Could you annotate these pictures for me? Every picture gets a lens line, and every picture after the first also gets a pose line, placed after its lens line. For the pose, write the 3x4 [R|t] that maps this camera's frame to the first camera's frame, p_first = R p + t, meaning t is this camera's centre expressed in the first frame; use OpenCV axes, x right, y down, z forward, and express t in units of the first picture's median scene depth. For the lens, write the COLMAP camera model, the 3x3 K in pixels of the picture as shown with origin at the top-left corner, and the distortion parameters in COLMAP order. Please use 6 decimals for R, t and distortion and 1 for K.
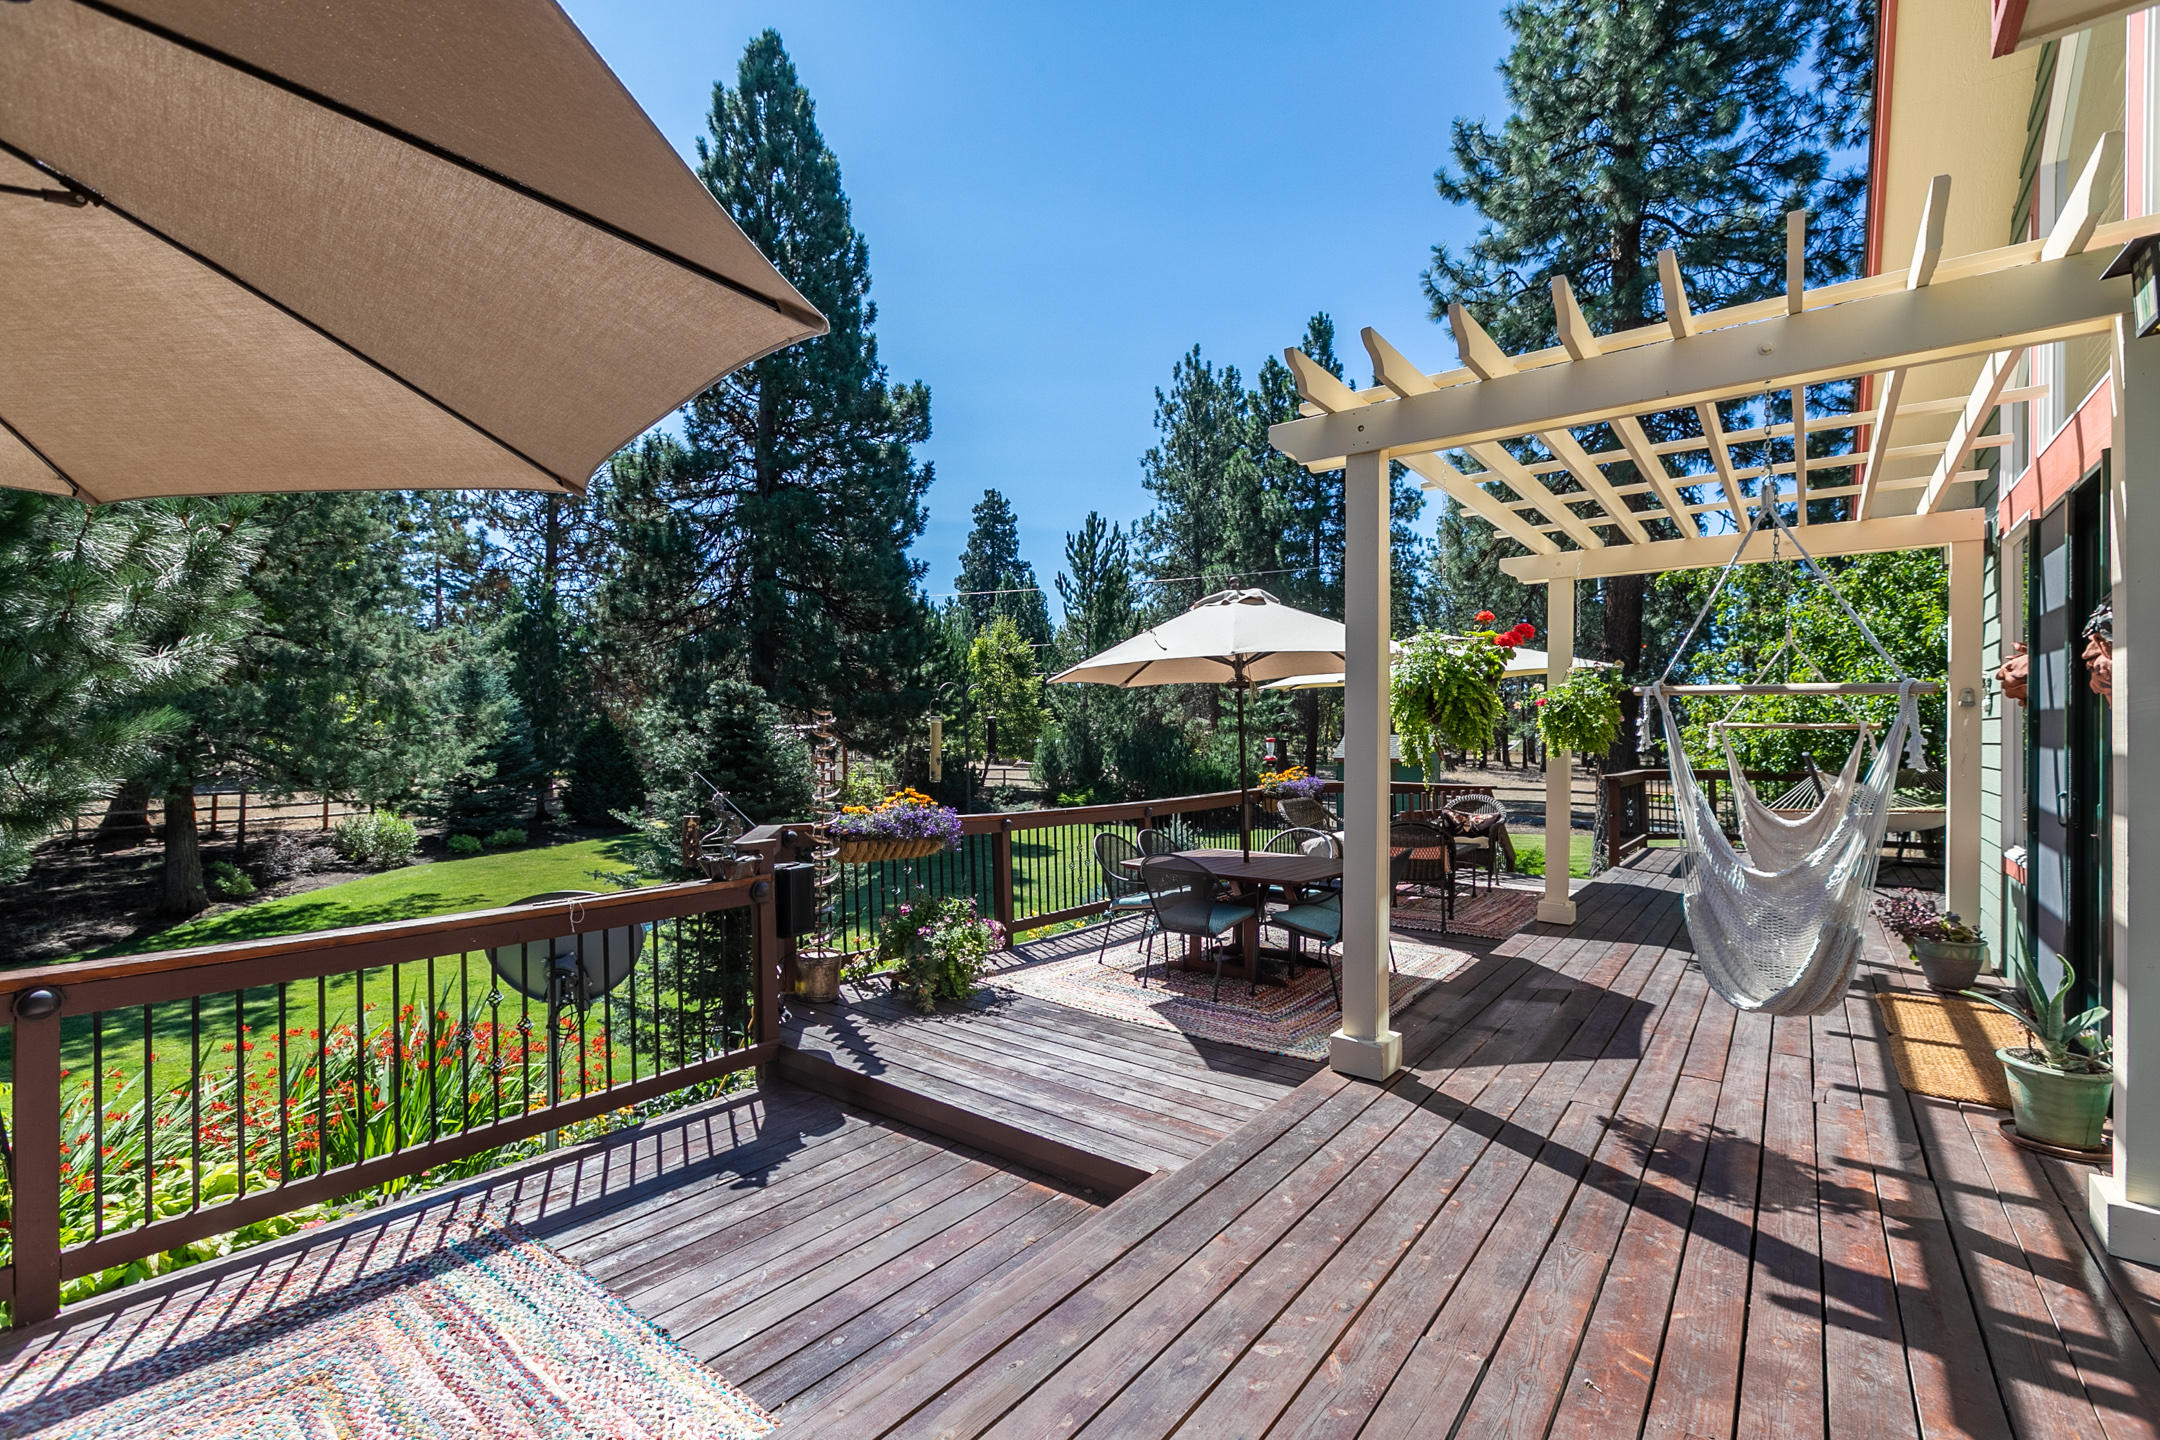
lens RADIAL K [[925.2, 0, 1102.3], [0, 925.2, 724.2], [0, 0, 1]] dist [0.000076, 0.000255]
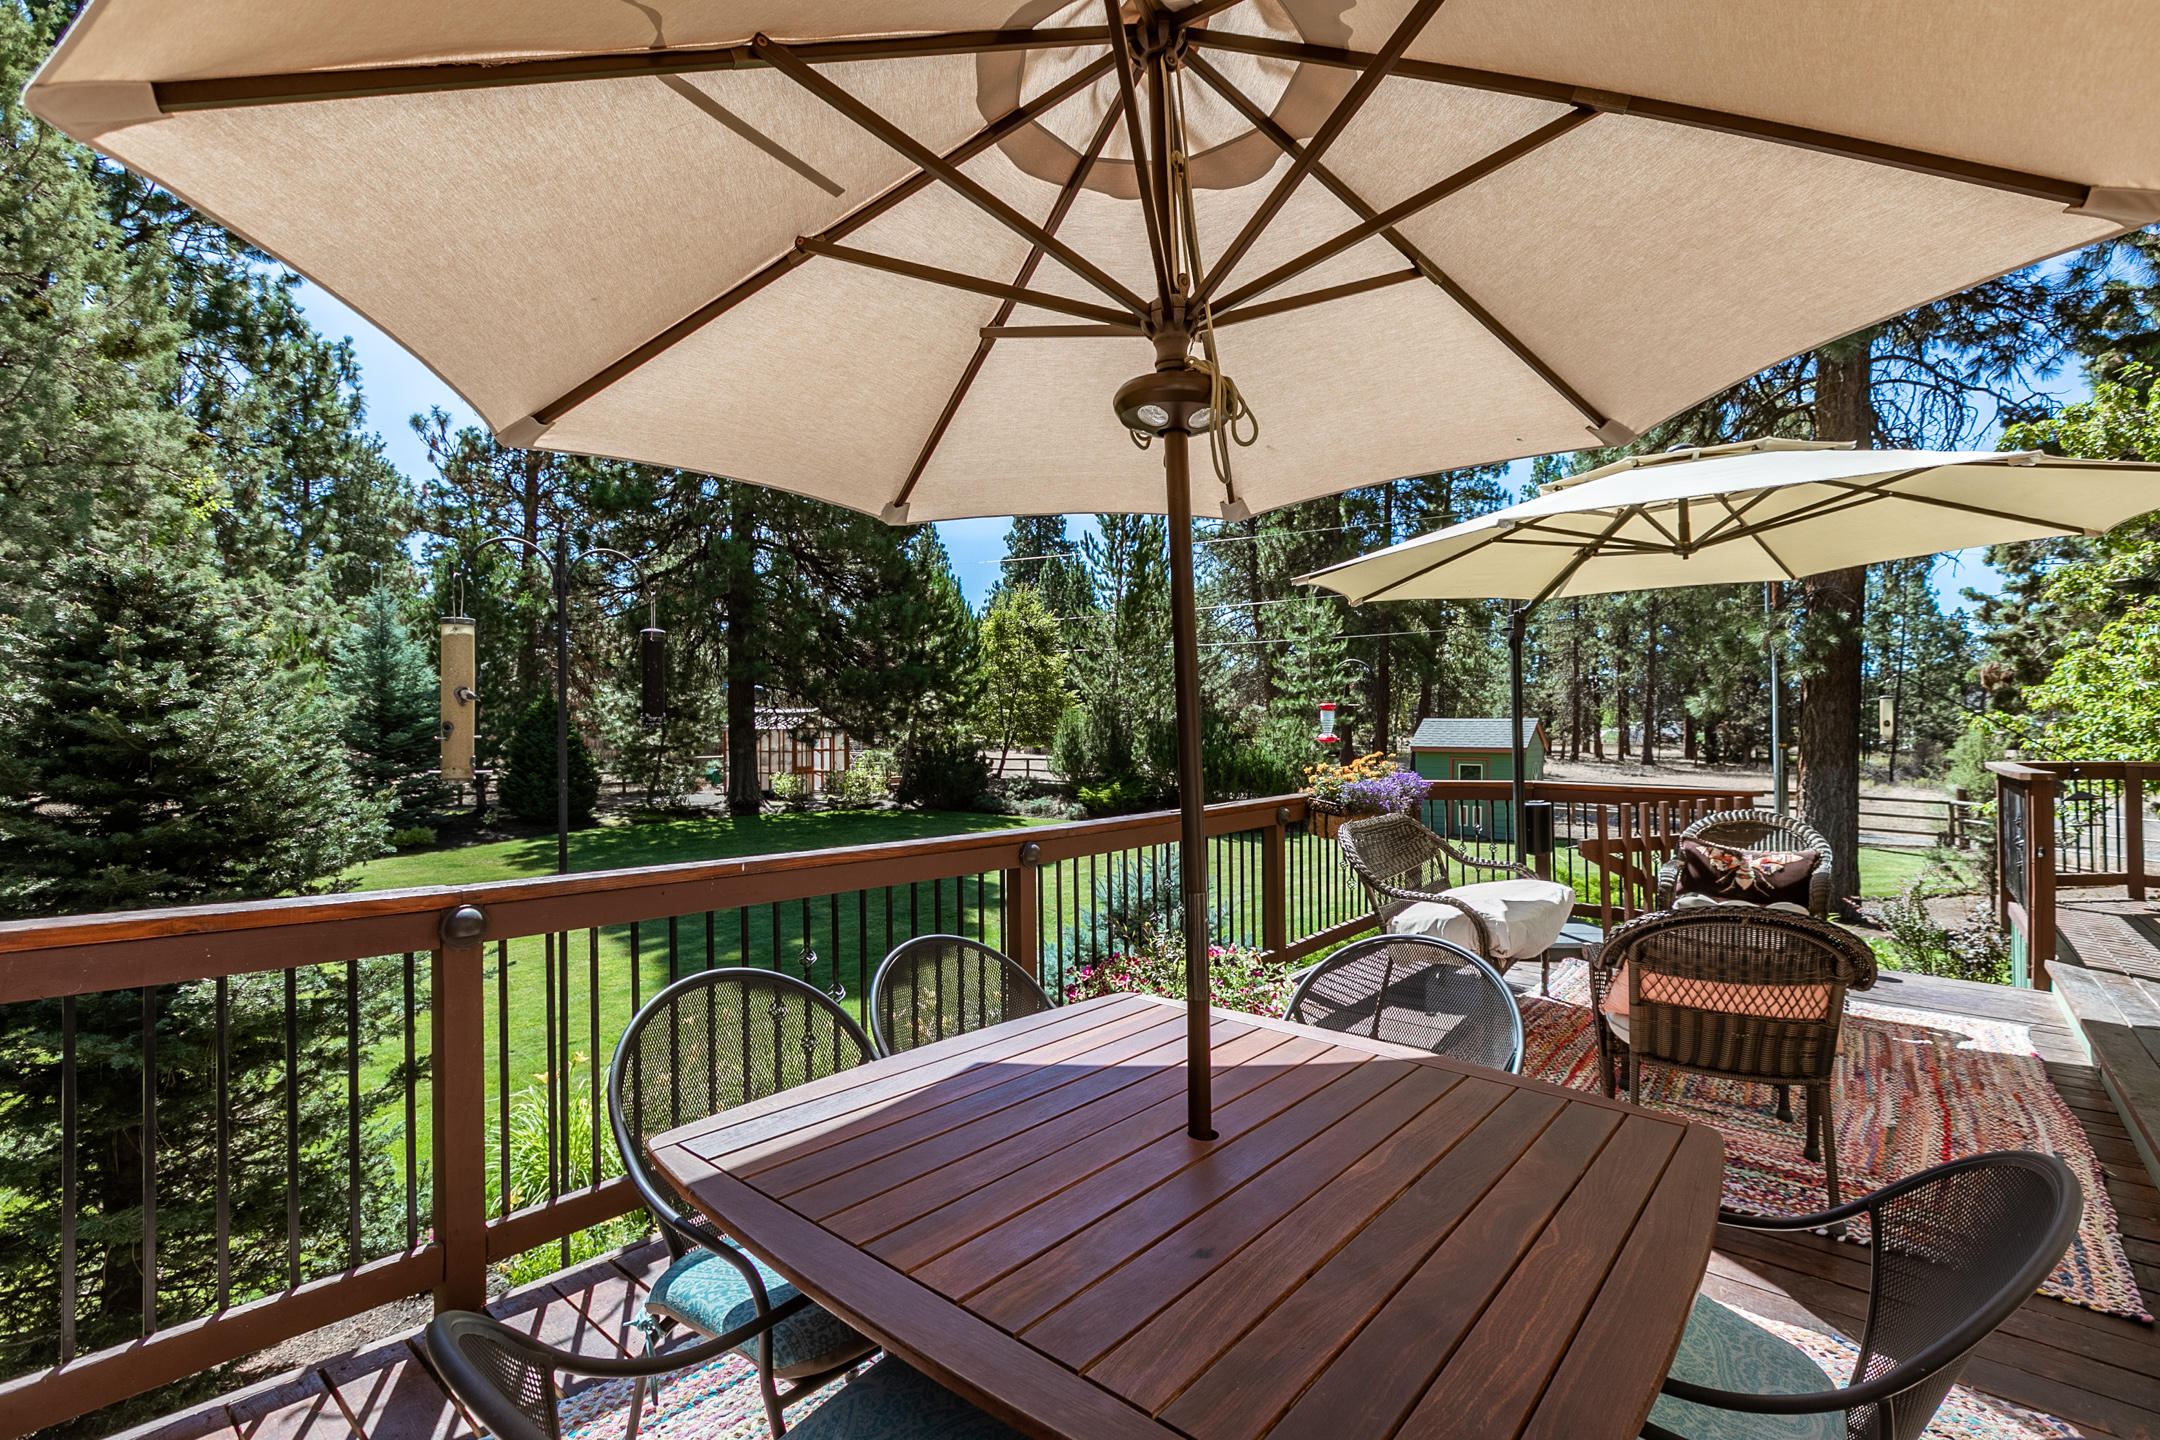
lens RADIAL K [[974.2, 0, 1080.0], [0, 974.2, 720.0], [0, 0, 1]] dist [0.001657, 0.000210]
pose [[0.997131, 0.000982, -0.075690, 0.019342], [-0.000396, 0.999970, 0.007757, 0.005377], [0.075696, -0.007705, 0.997101, 0.100278]]
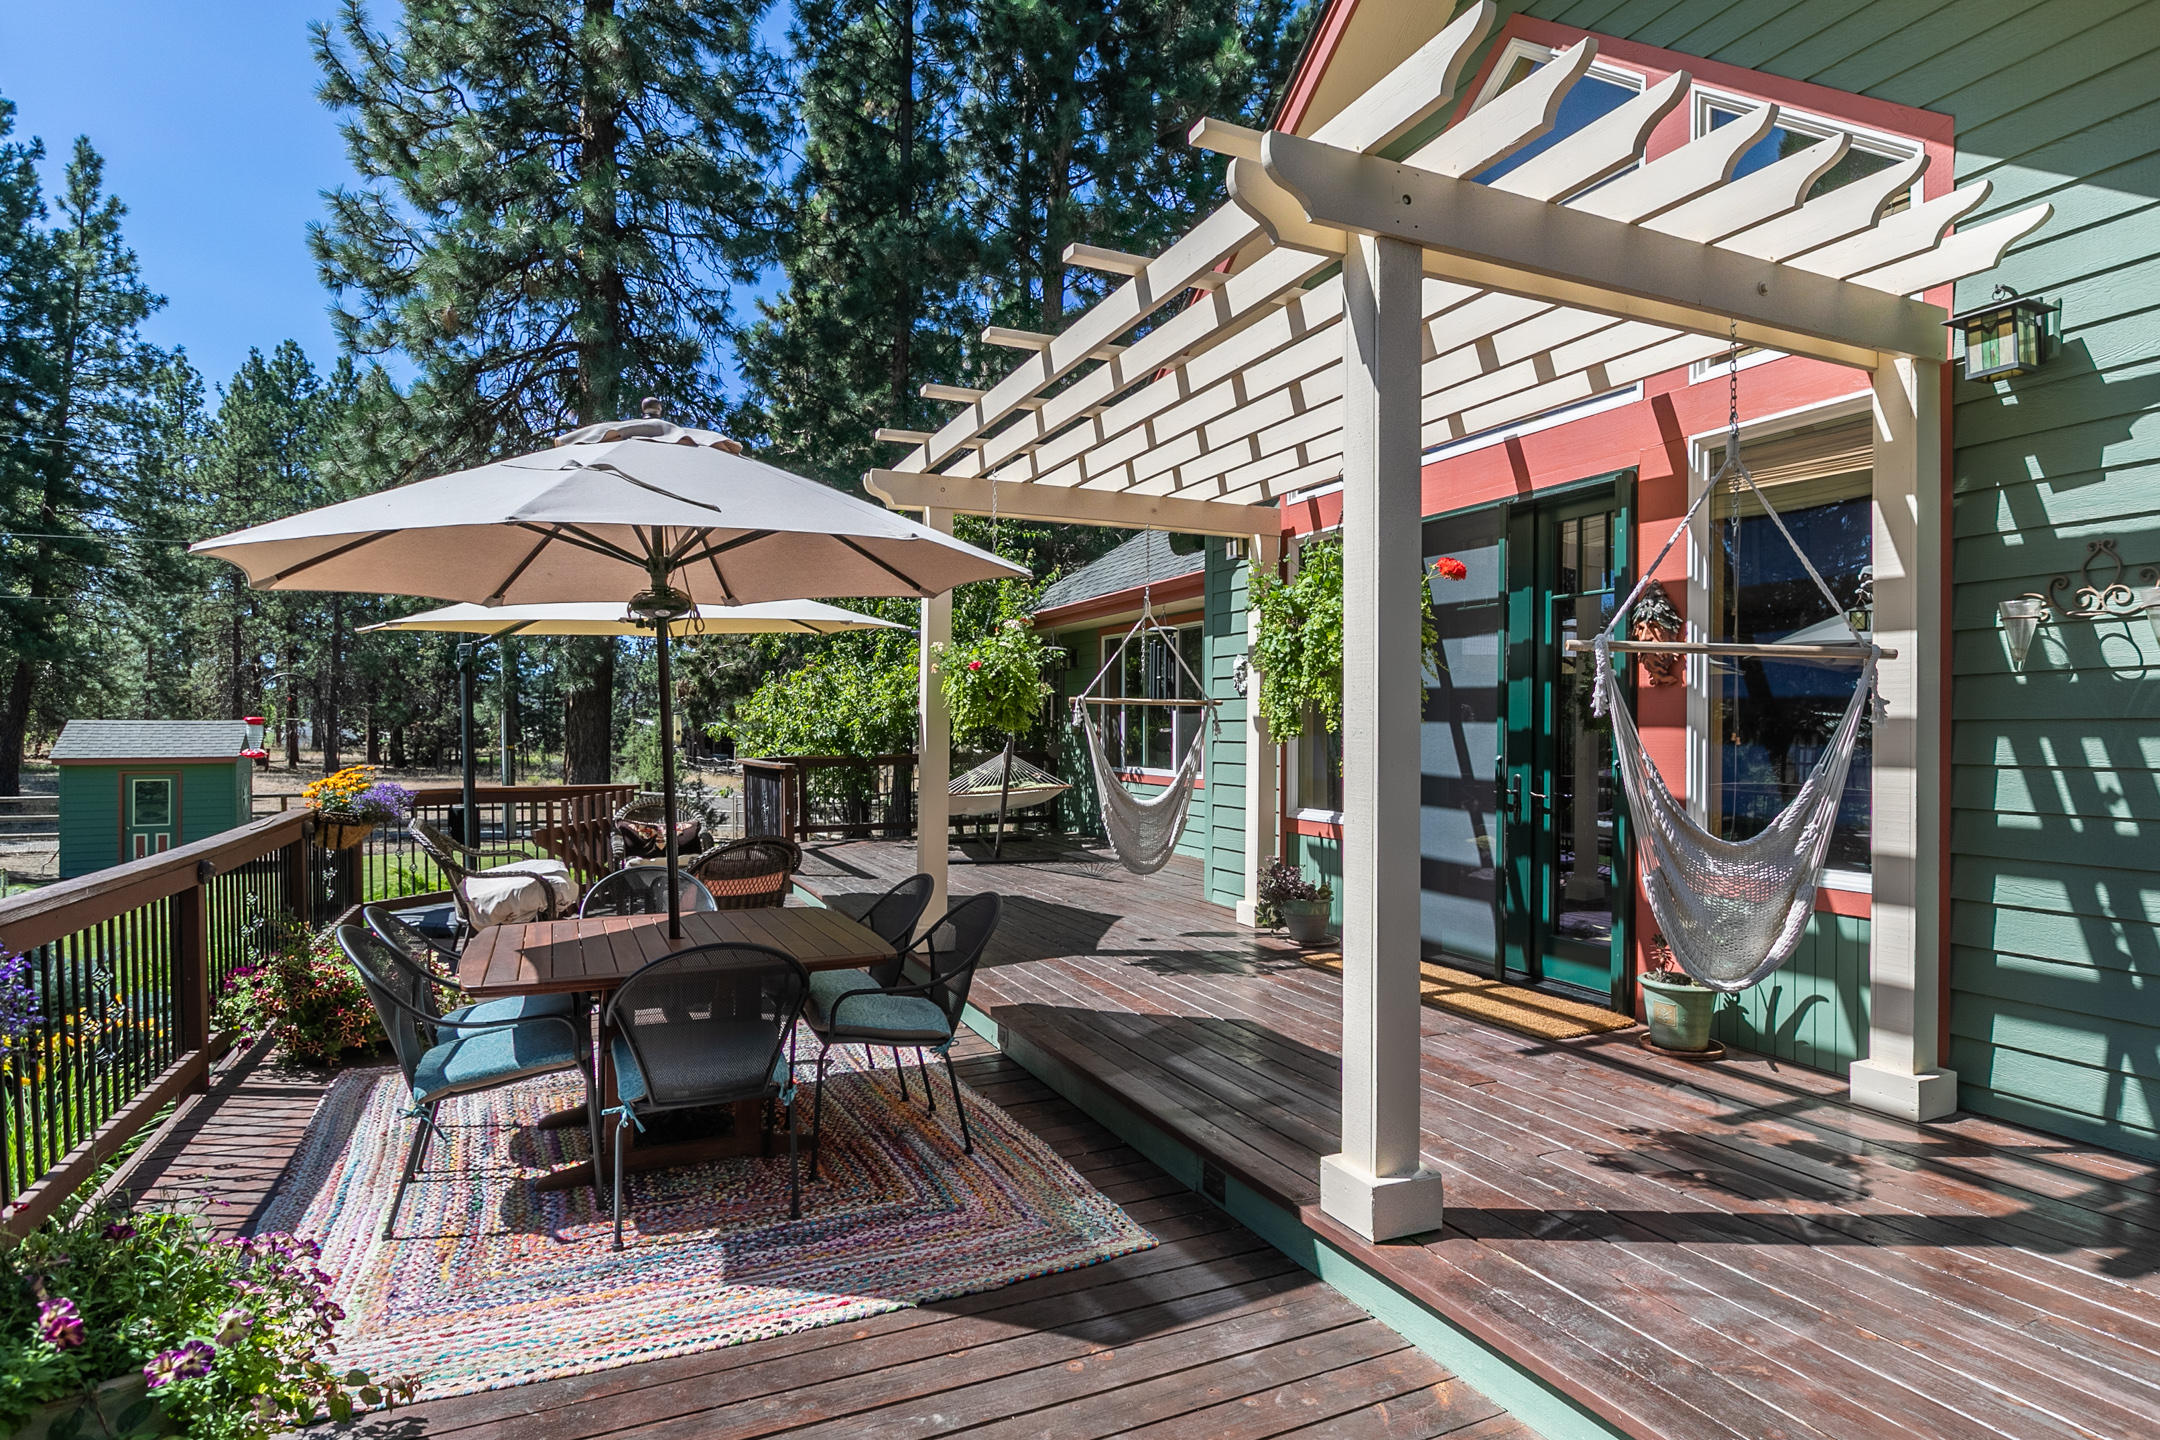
lens RADIAL K [[1104.6, 0, 1080.0], [0, 1104.6, 720.0], [0, 0, 1]] dist [0.002684, -0.000085]
pose [[0.493055, 0.004361, 0.869987, -0.038117], [-0.011126, 0.999937, 0.001293, 0.002707], [-0.869927, -0.010317, 0.493072, 0.065161]]
